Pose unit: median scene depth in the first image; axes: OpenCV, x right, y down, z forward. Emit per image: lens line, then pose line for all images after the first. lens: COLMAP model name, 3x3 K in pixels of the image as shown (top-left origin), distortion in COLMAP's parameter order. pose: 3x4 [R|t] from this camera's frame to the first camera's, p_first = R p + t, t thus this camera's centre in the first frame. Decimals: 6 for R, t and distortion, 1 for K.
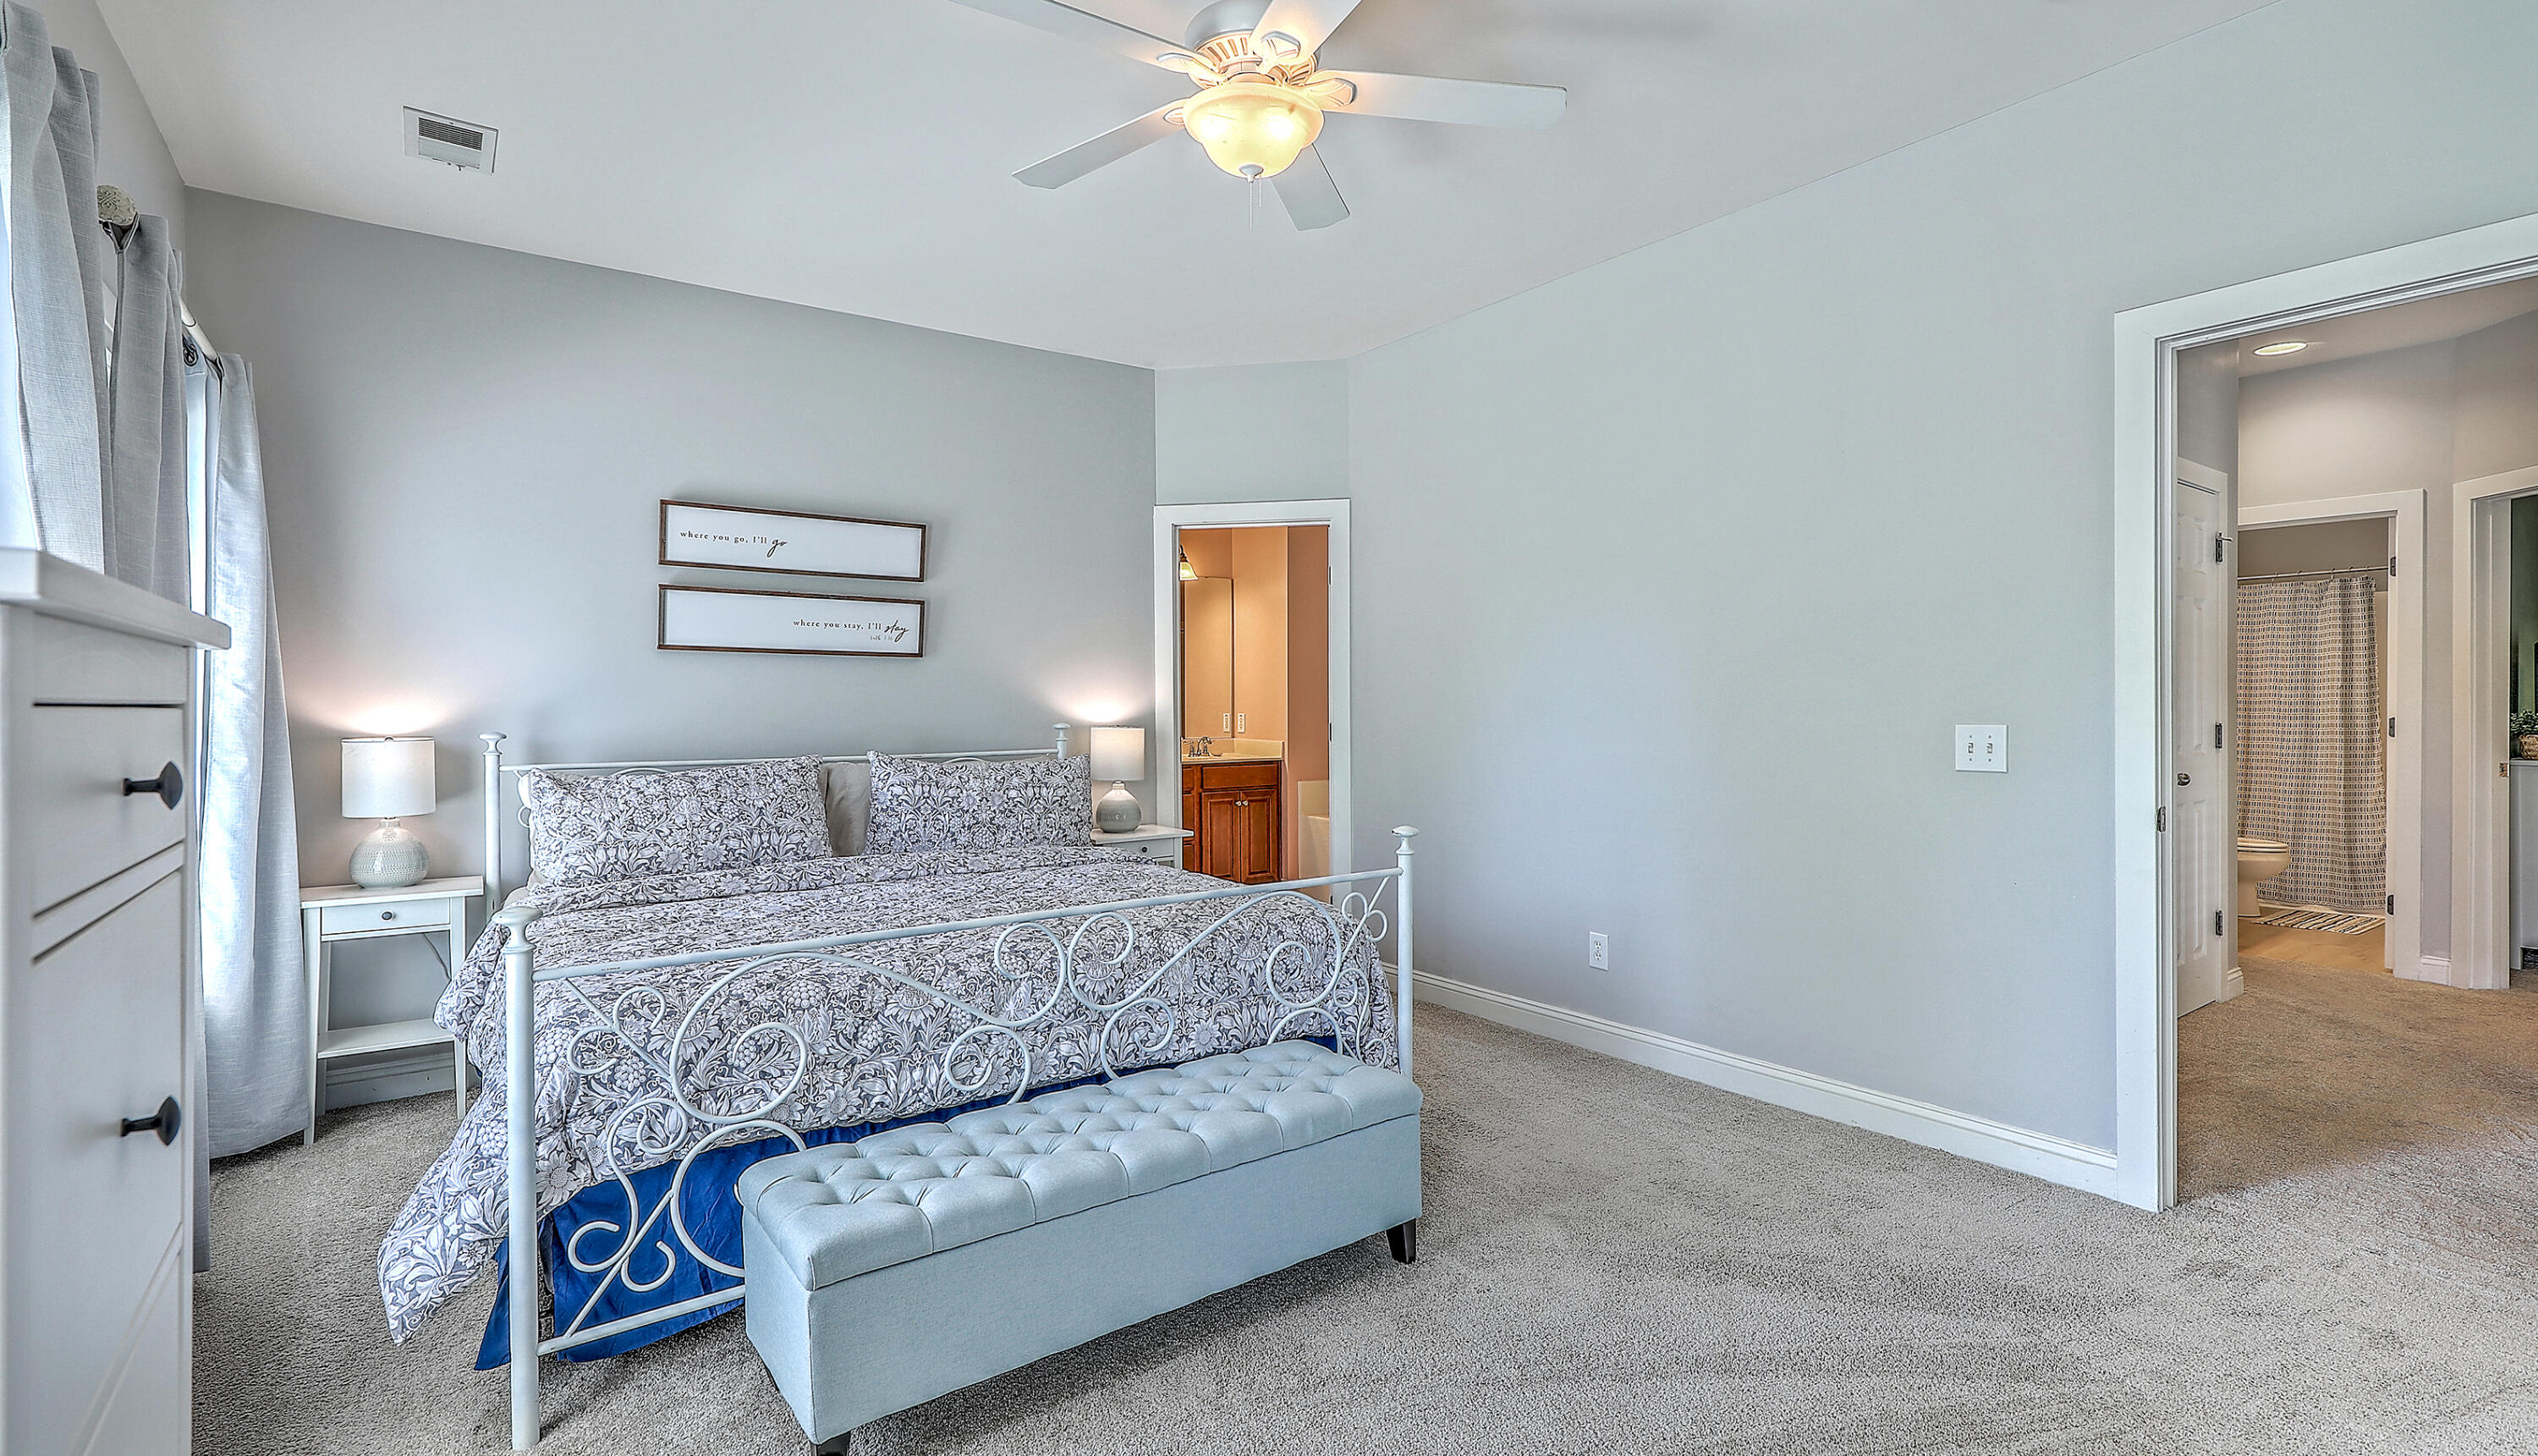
lens RADIAL K [[1139.9, 0, 1270.8], [0, 1139.9, 696.9], [0, 0, 1]] dist [-0.000822, -0.000040]
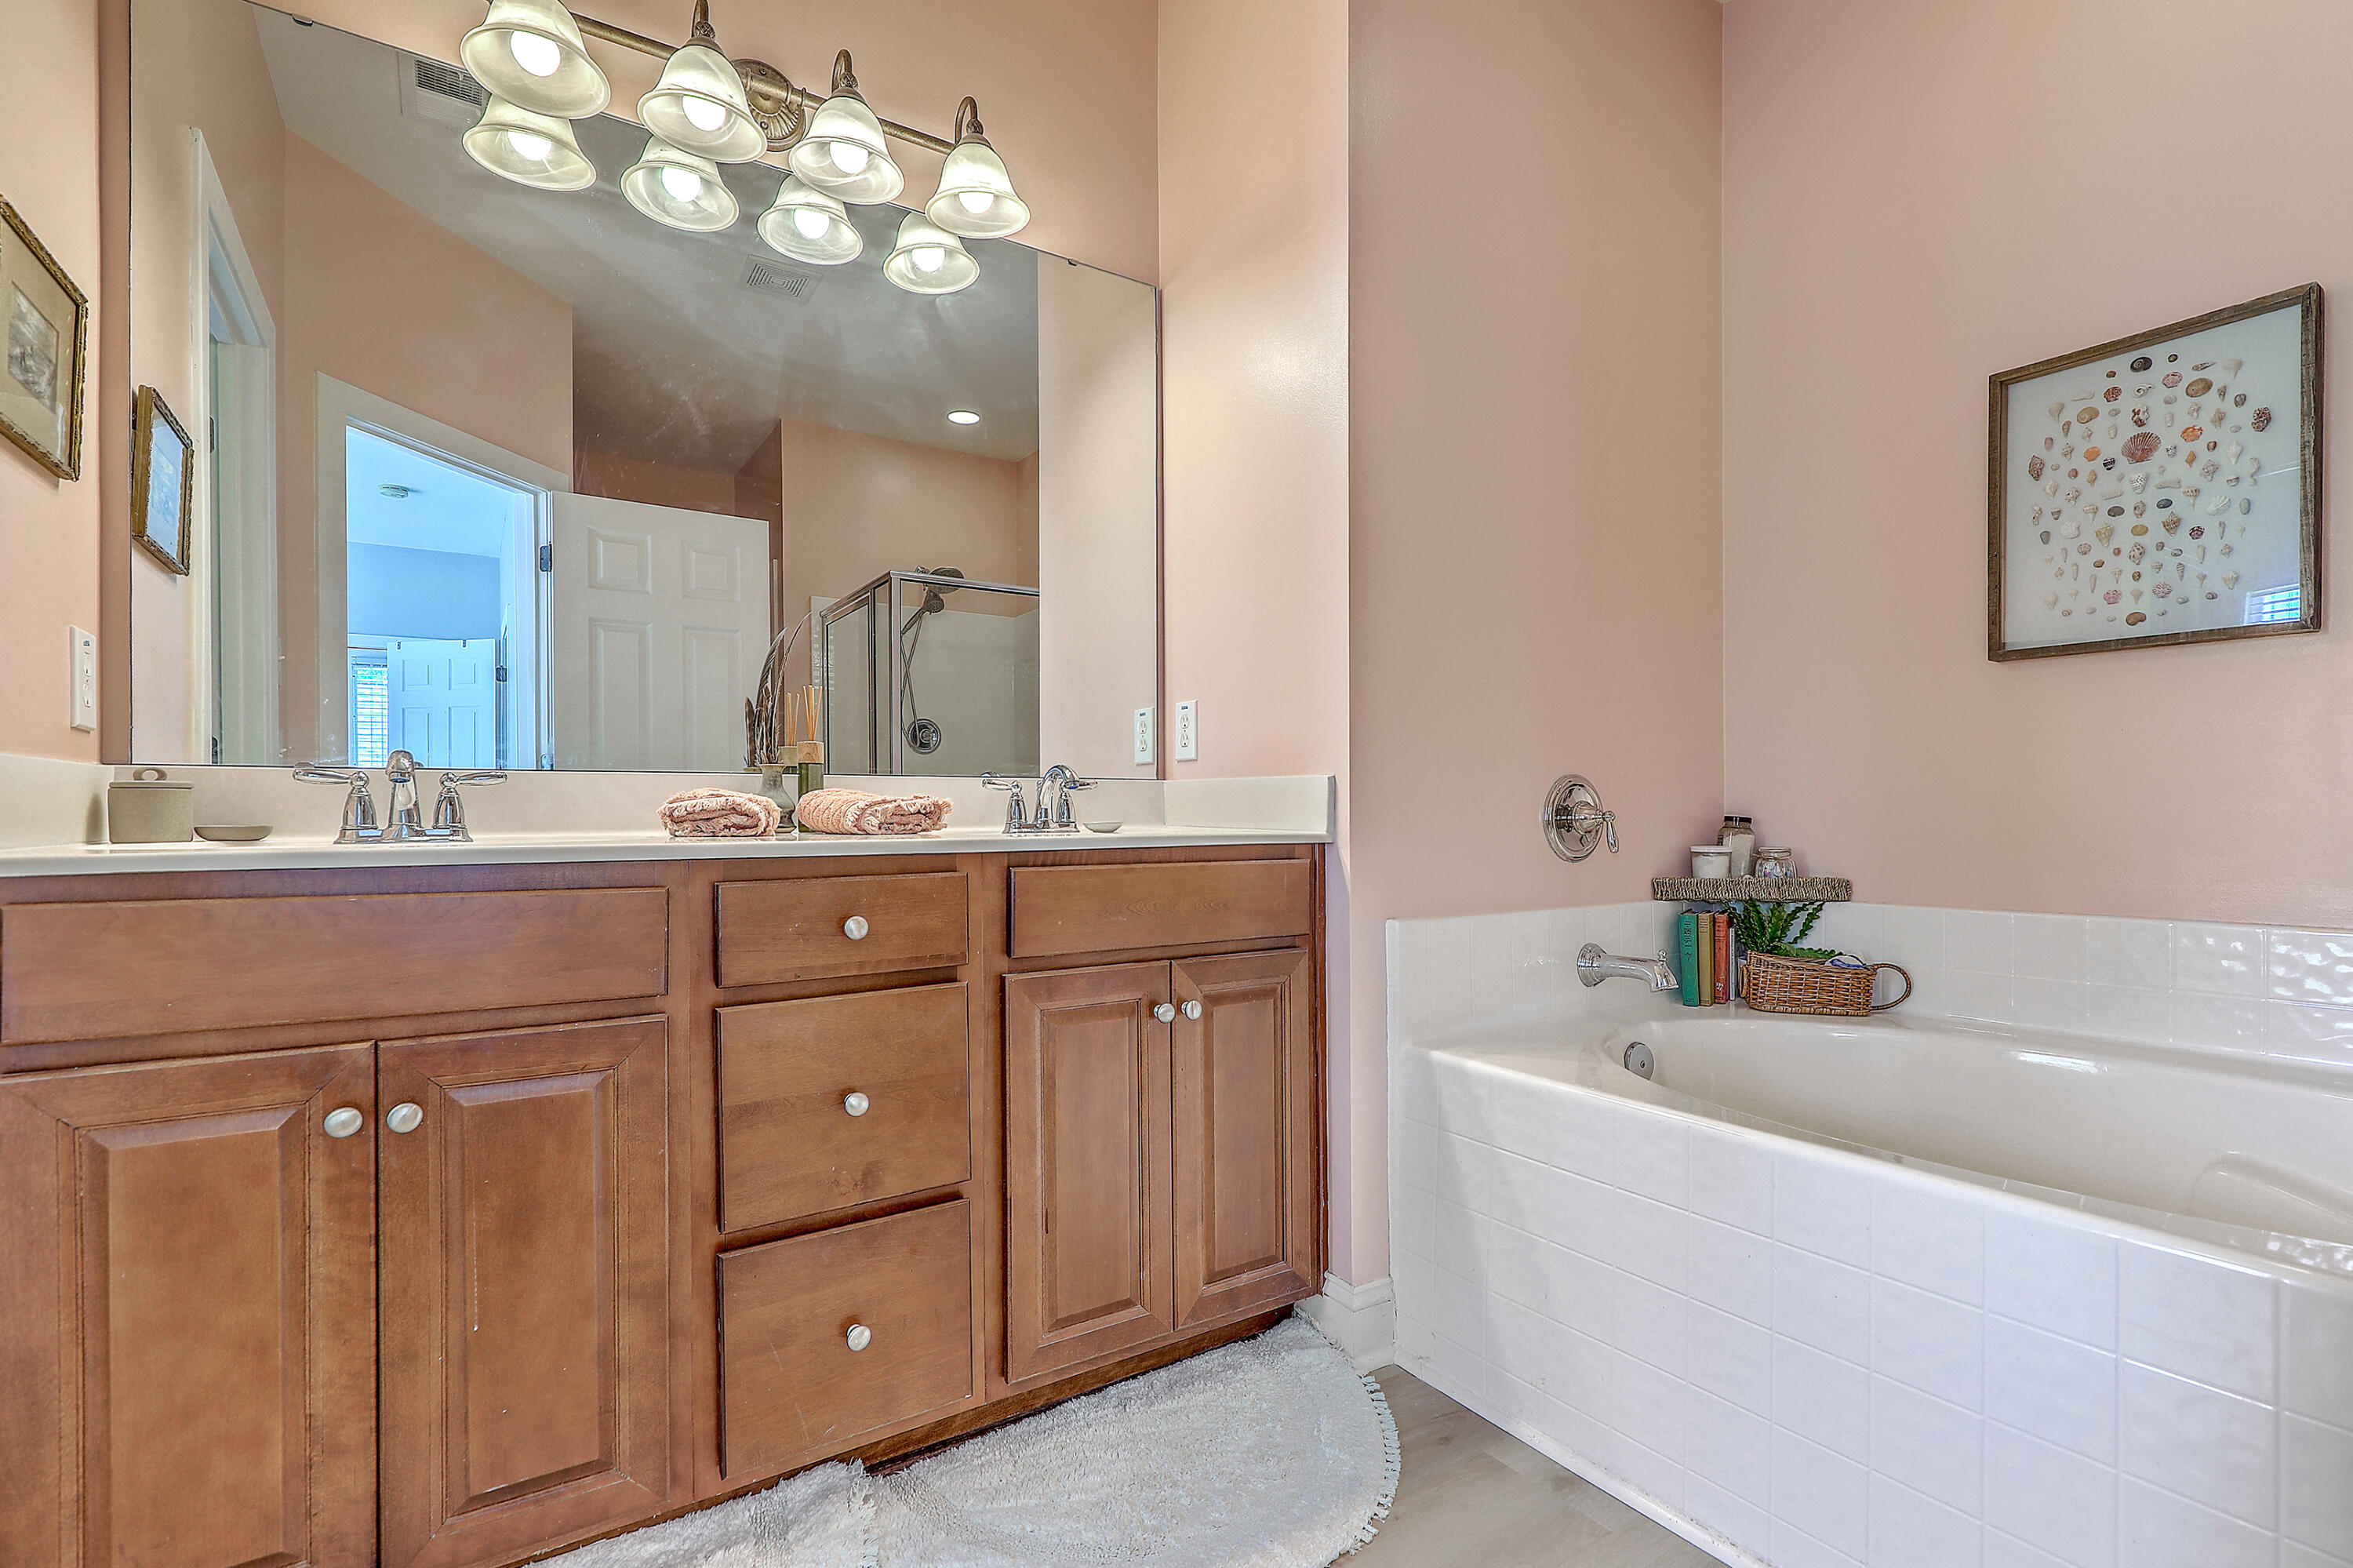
lens RADIAL K [[1073.0, 0, 1193.3], [0, 1073.0, 816.5], [0, 0, 1]] dist [-0.000394, -0.000673]
pose [[0.999220, -0.002646, -0.039406, -0.022579], [0.003022, 0.999950, 0.009486, 0.085778], [0.039379, -0.009597, 0.999178, 1.354508]]
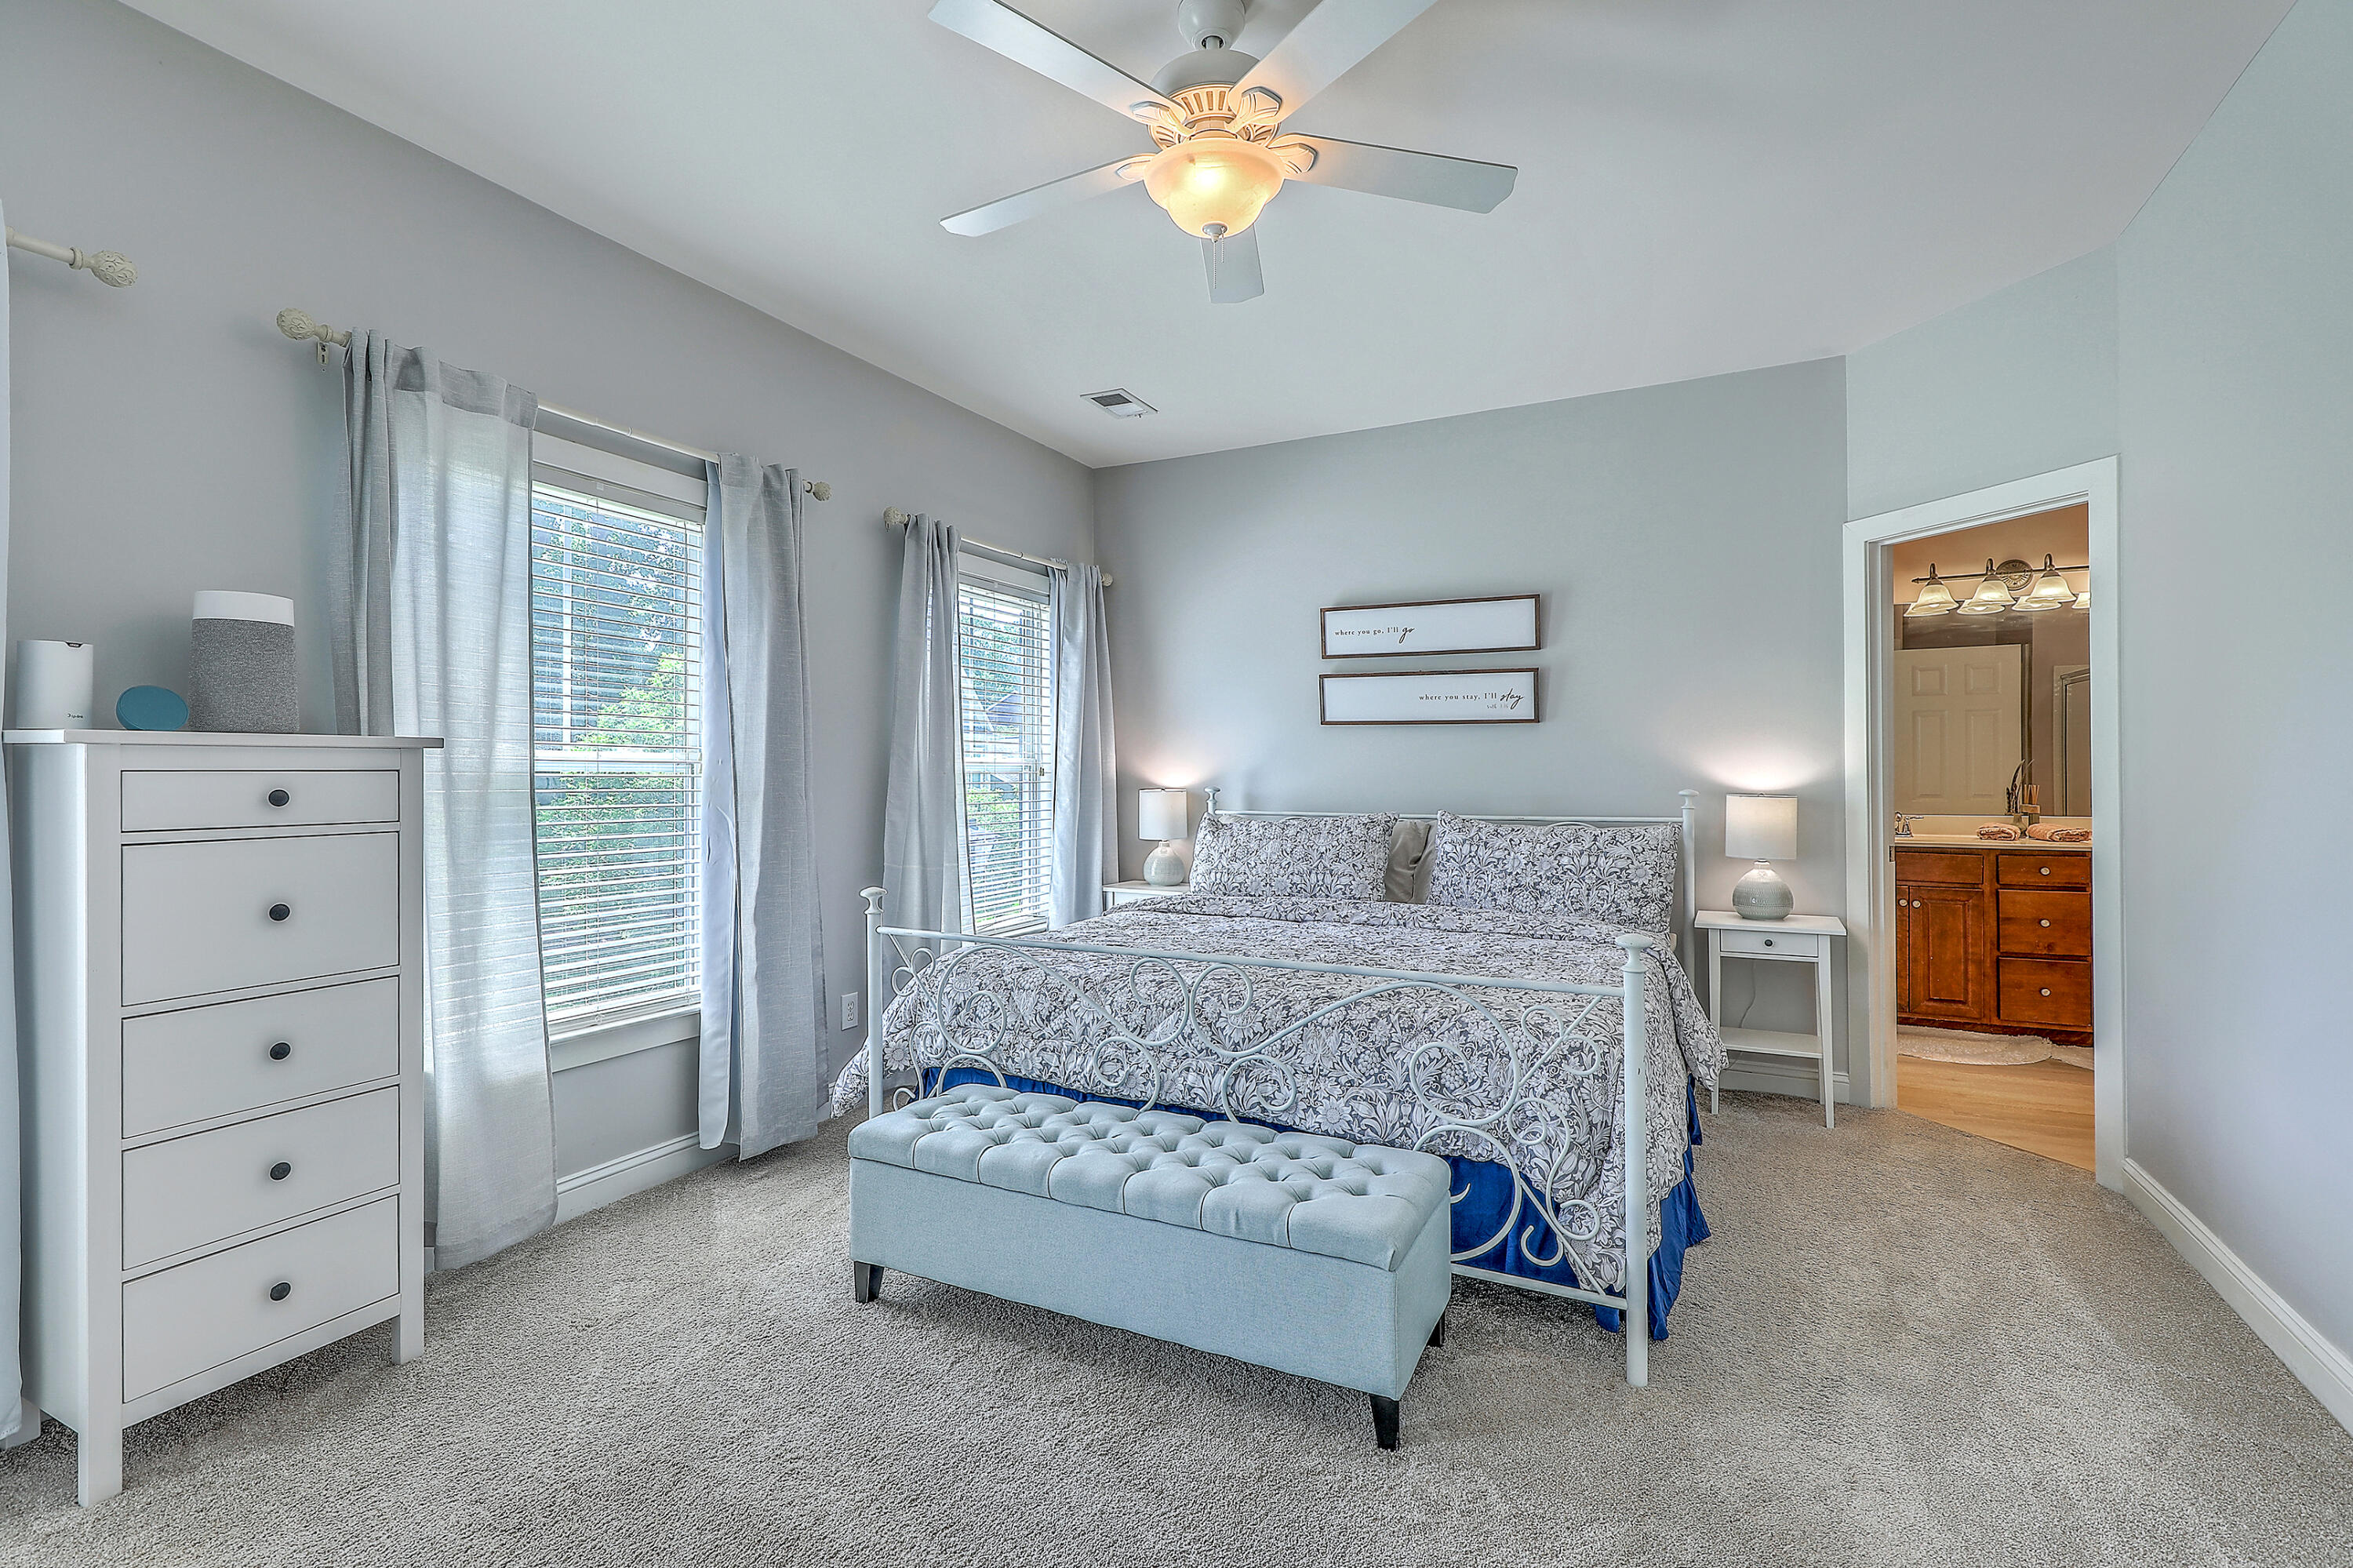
lens RADIAL K [[1057.1, 0, 1205.7], [0, 1057.1, 760.4], [0, 0, 1]] dist [0.000805, 0.000002]
pose [[0.472360, -0.003300, -0.881400, 0.450694], [0.004532, 0.999989, -0.001315, -0.000868], [0.881394, -0.003373, 0.472370, 0.320673]]
